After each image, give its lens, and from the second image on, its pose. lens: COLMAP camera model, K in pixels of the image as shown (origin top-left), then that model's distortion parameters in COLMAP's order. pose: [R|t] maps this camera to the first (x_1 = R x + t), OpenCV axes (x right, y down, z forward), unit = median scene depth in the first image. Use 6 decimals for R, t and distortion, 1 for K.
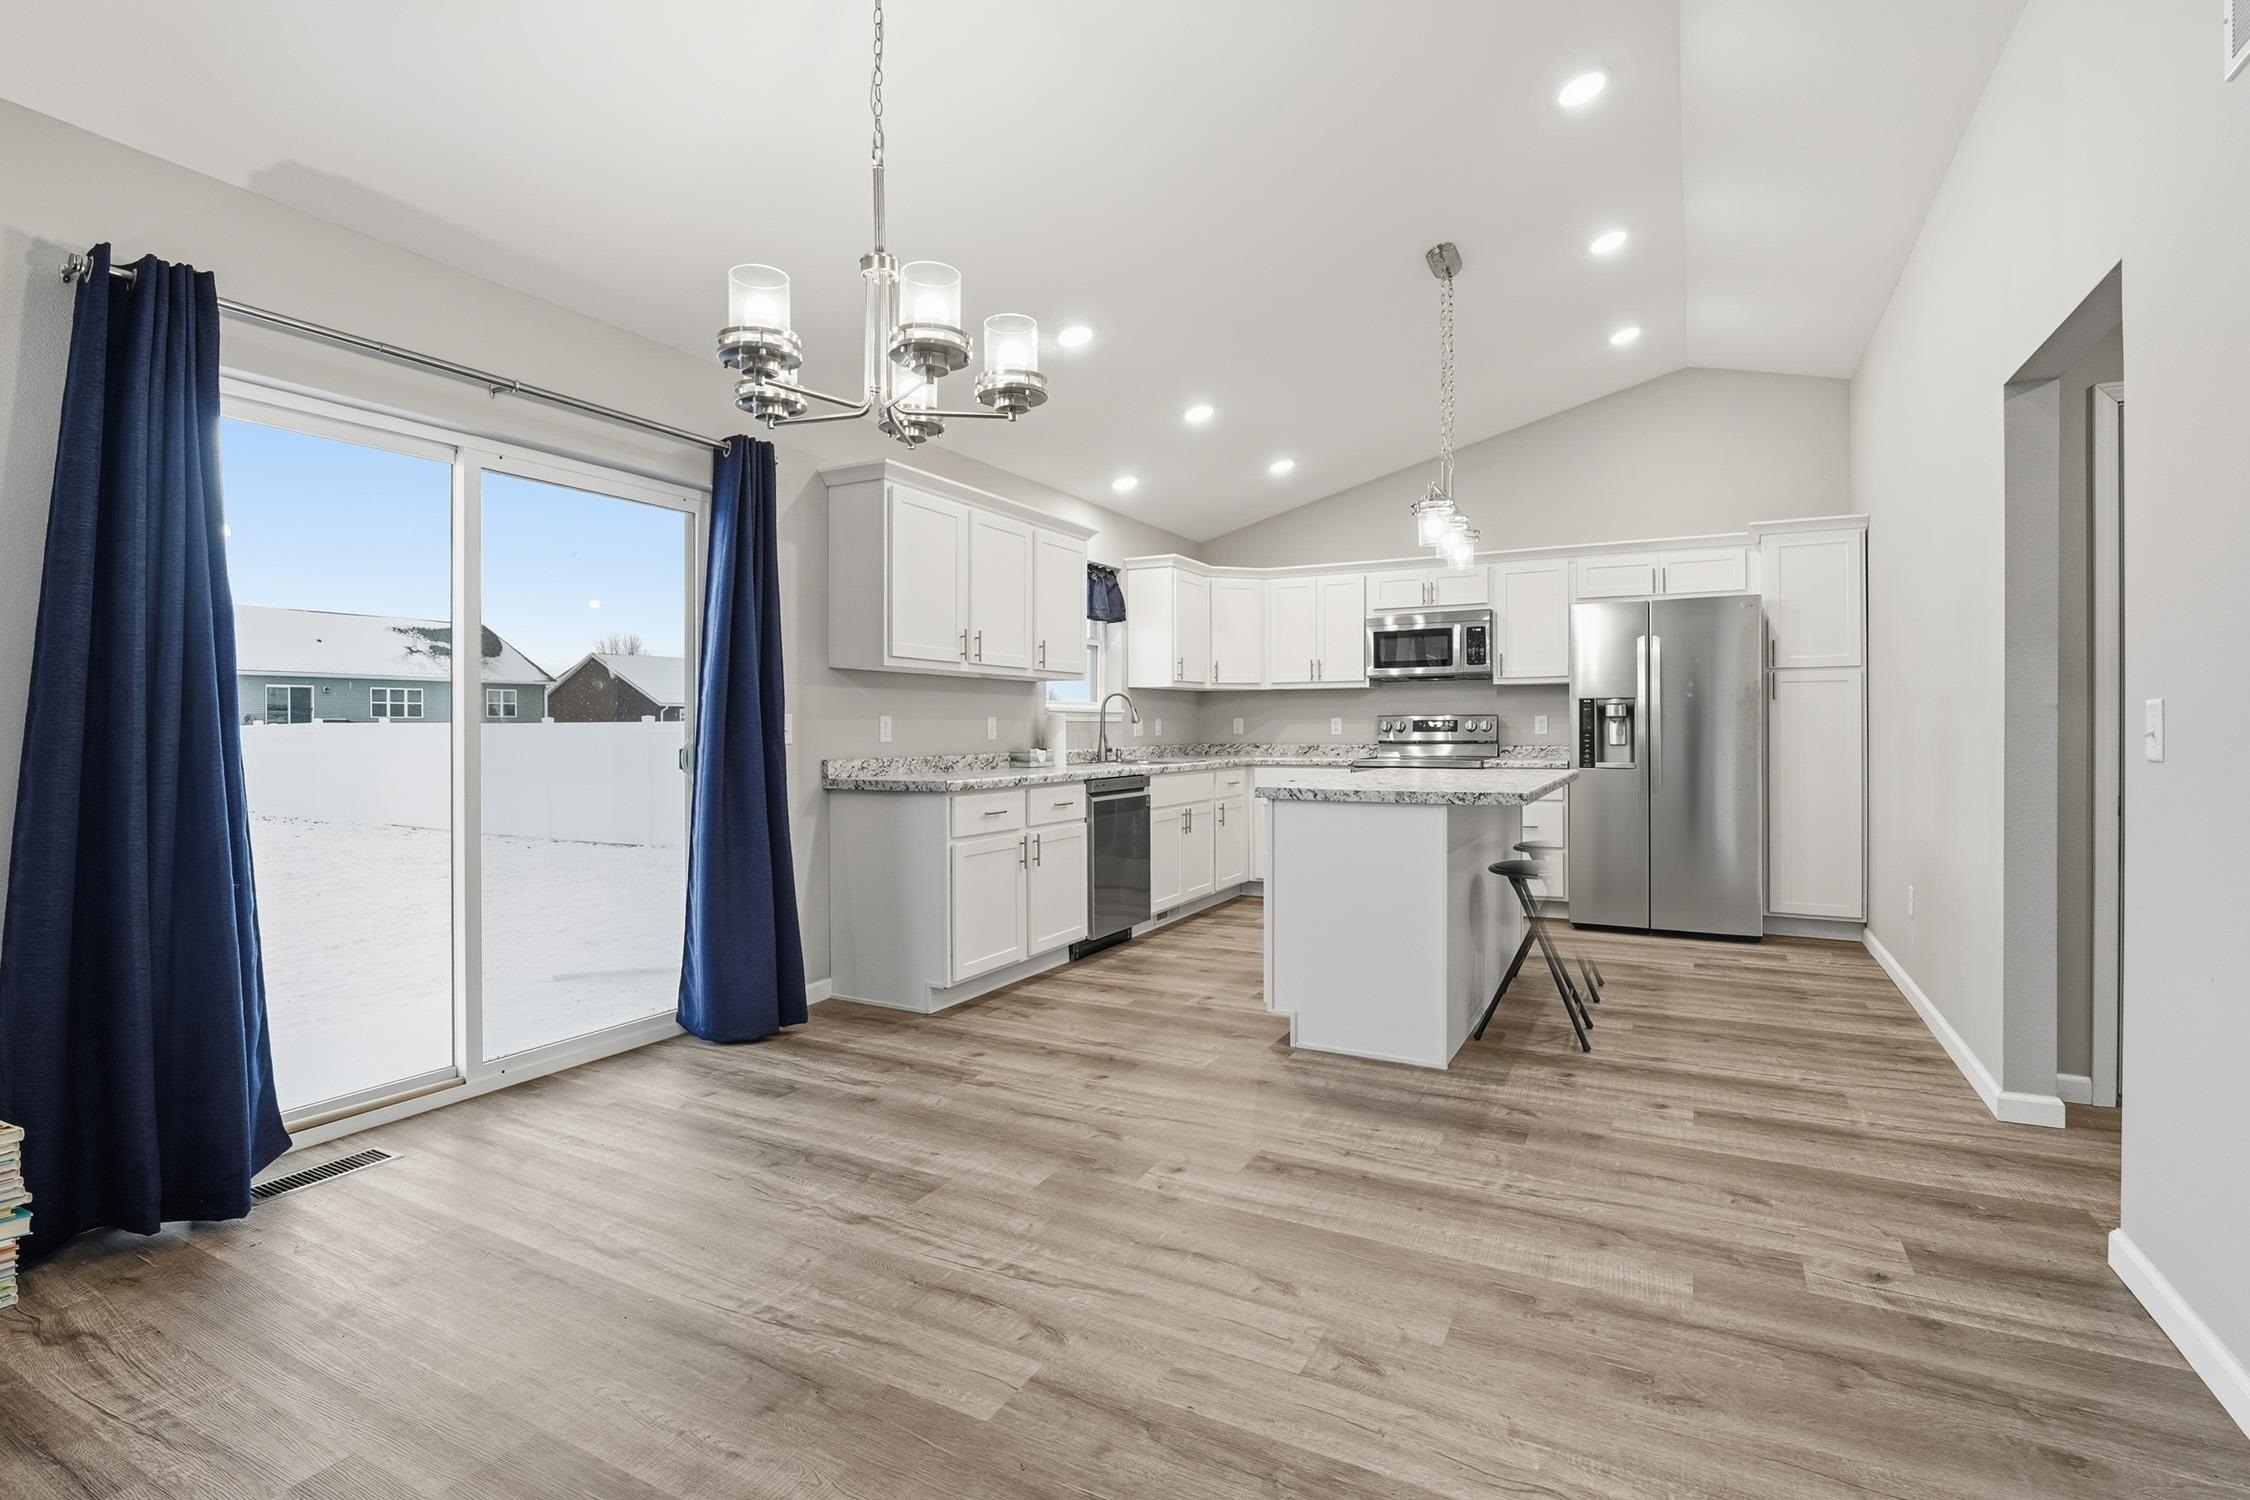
lens RADIAL K [[1052.8, 0, 1112.0], [0, 1052.8, 728.2], [0, 0, 1]] dist [-0.017477, -0.000202]
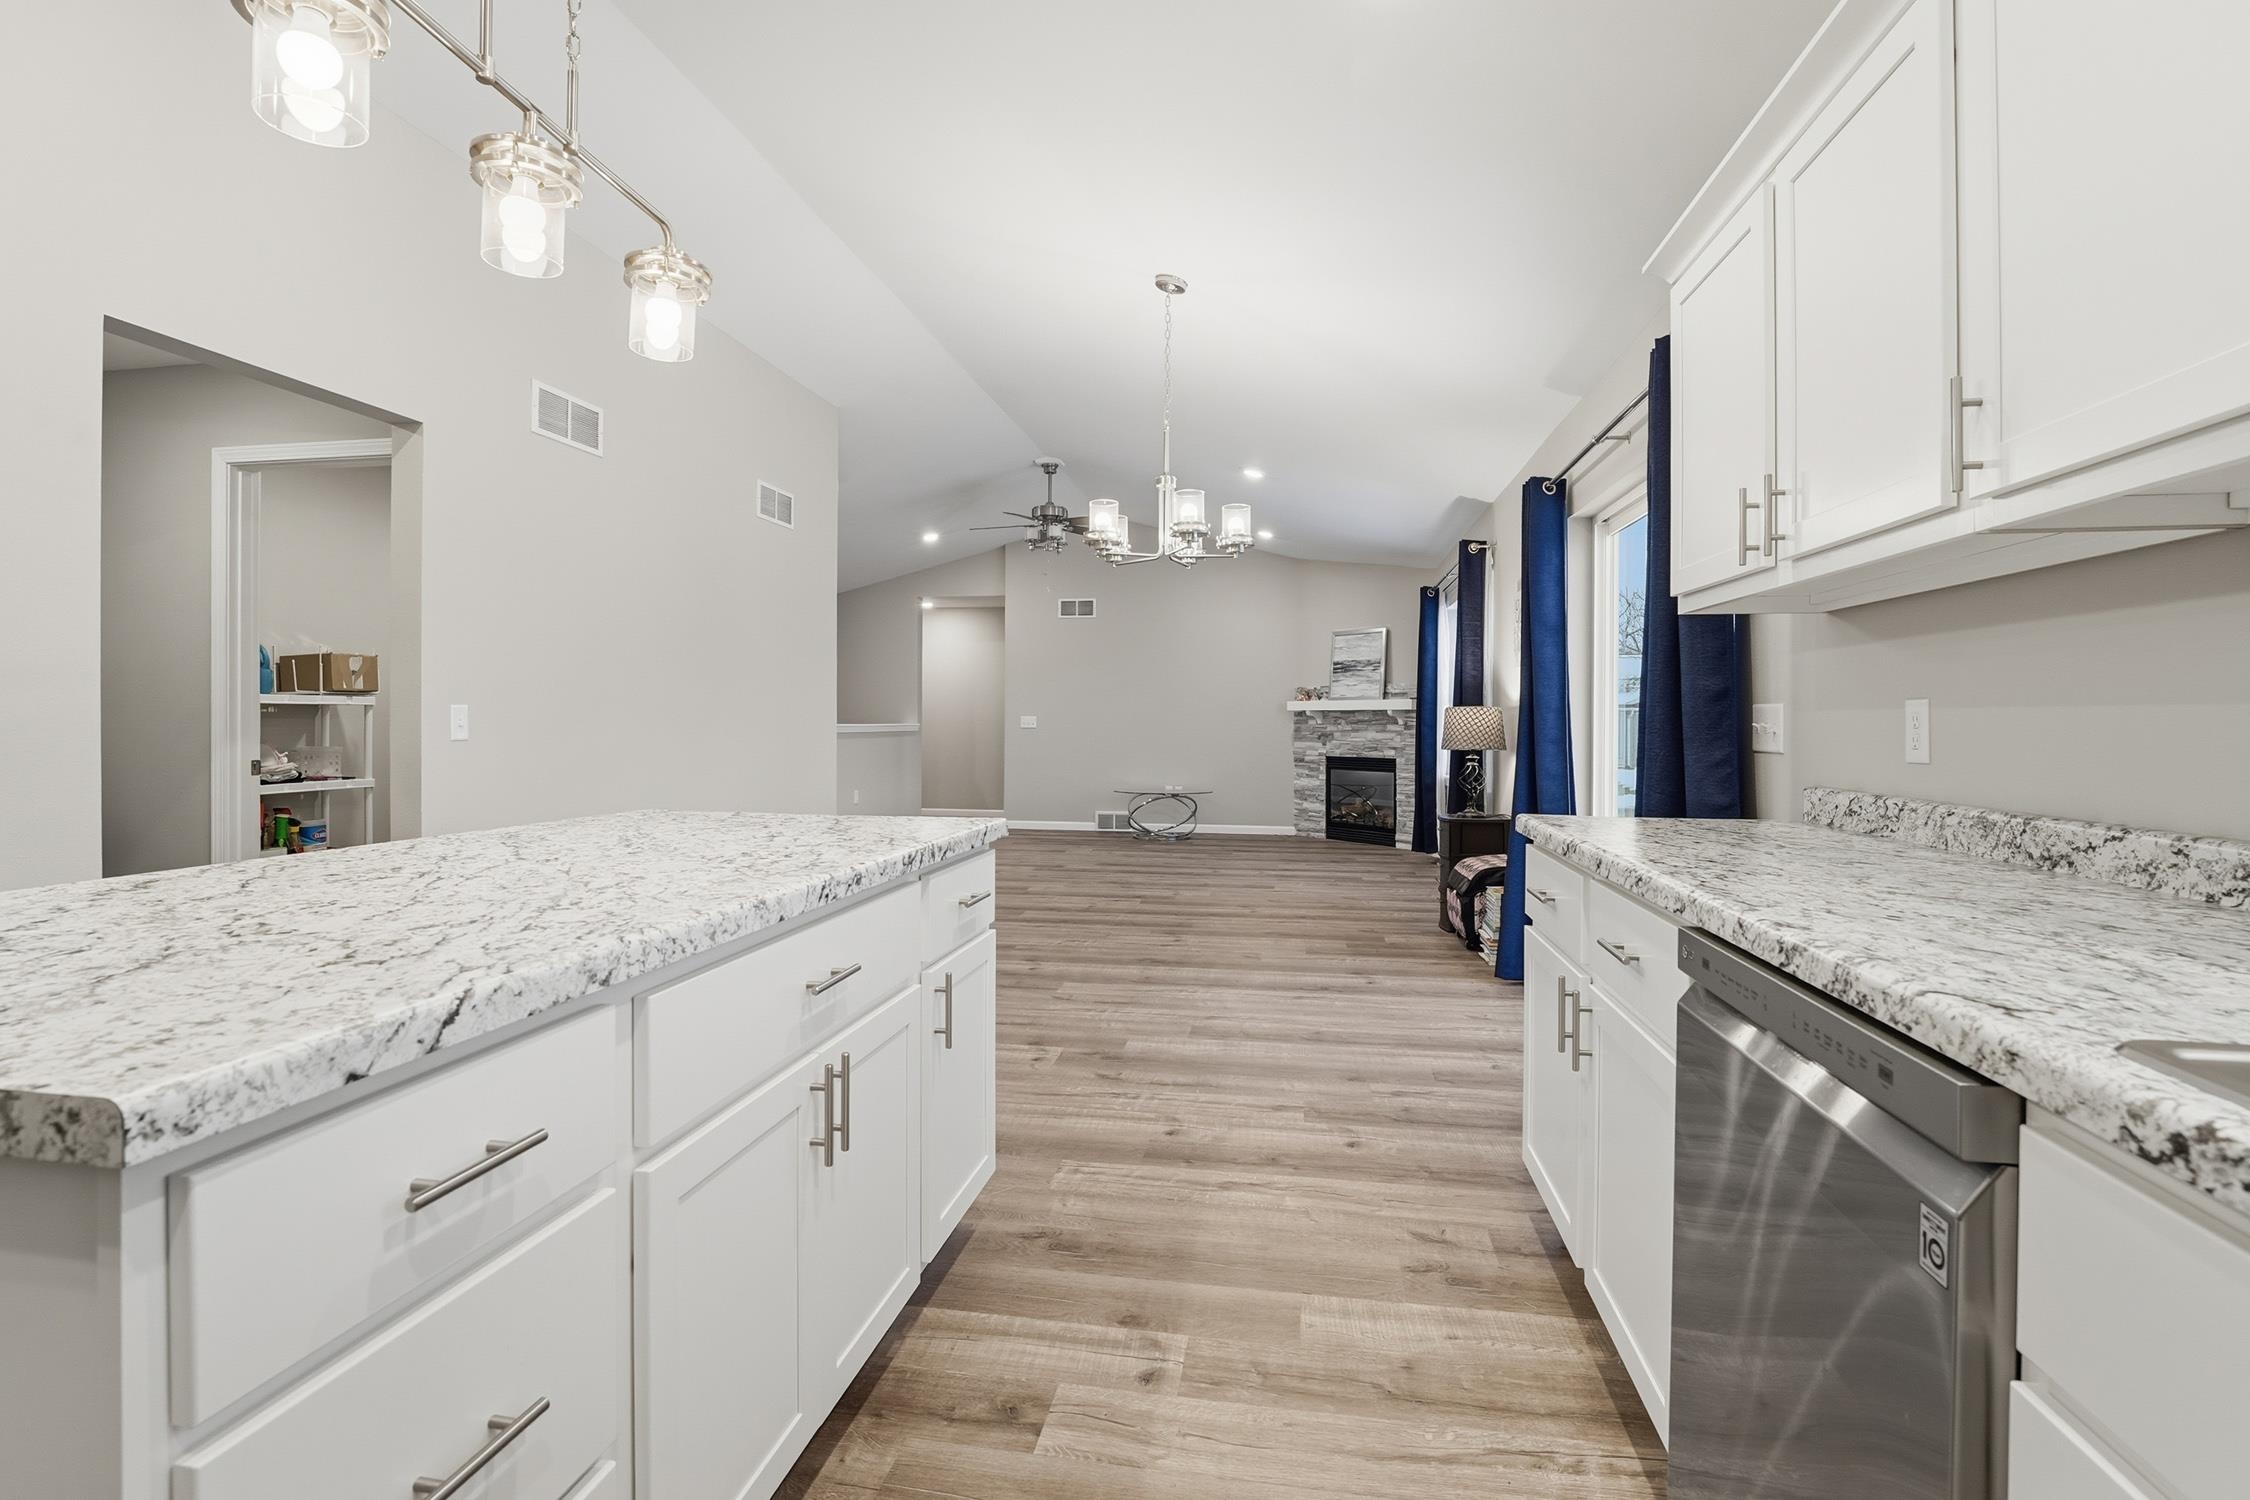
lens RADIAL K [[1052.8, 0, 1112.0], [0, 1052.8, 728.2], [0, 0, 1]] dist [-0.017477, -0.000202]
pose [[-0.949239, 0.003183, -0.314540, 0.195885], [-0.000284, 0.999940, 0.010974, -0.004259], [0.314556, 0.010507, -0.949181, 1.152532]]
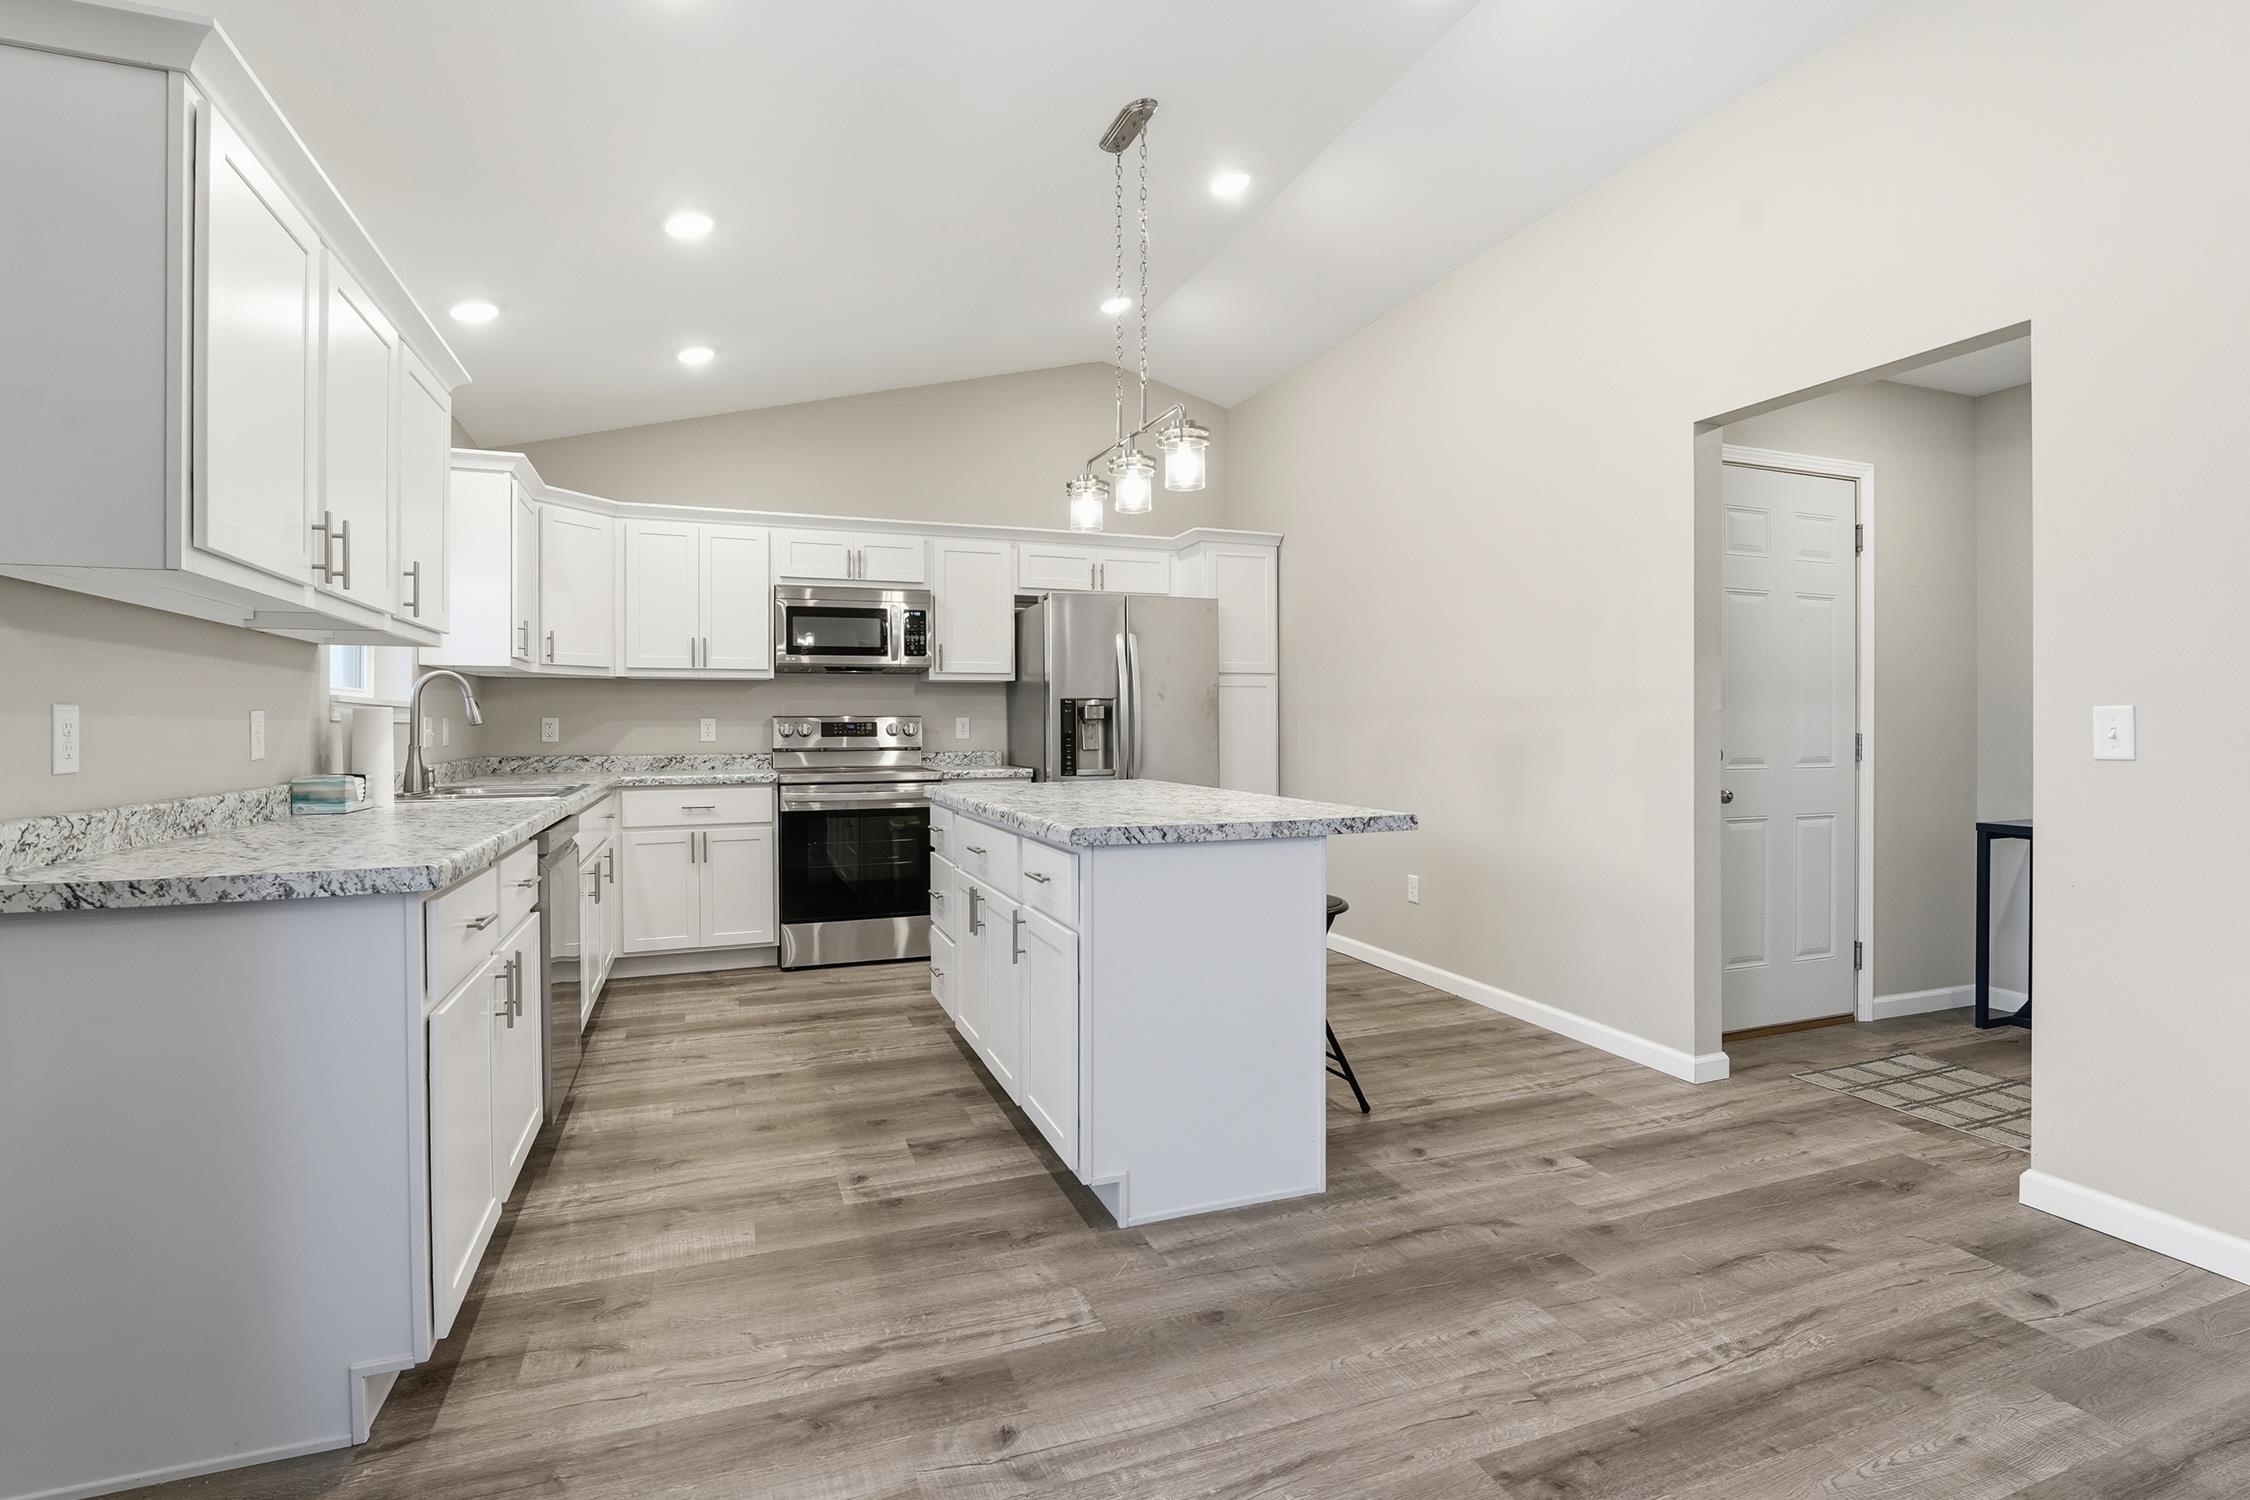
lens RADIAL K [[1065.5, 0, 1118.3], [0, 1065.5, 725.7], [0, 0, 1]] dist [-0.009497, -0.000570]
pose [[0.652295, 0.001808, 0.757963, -0.228924], [0.002267, 0.999988, -0.004336, -0.001376], [-0.757962, 0.004546, 0.652283, 0.404790]]
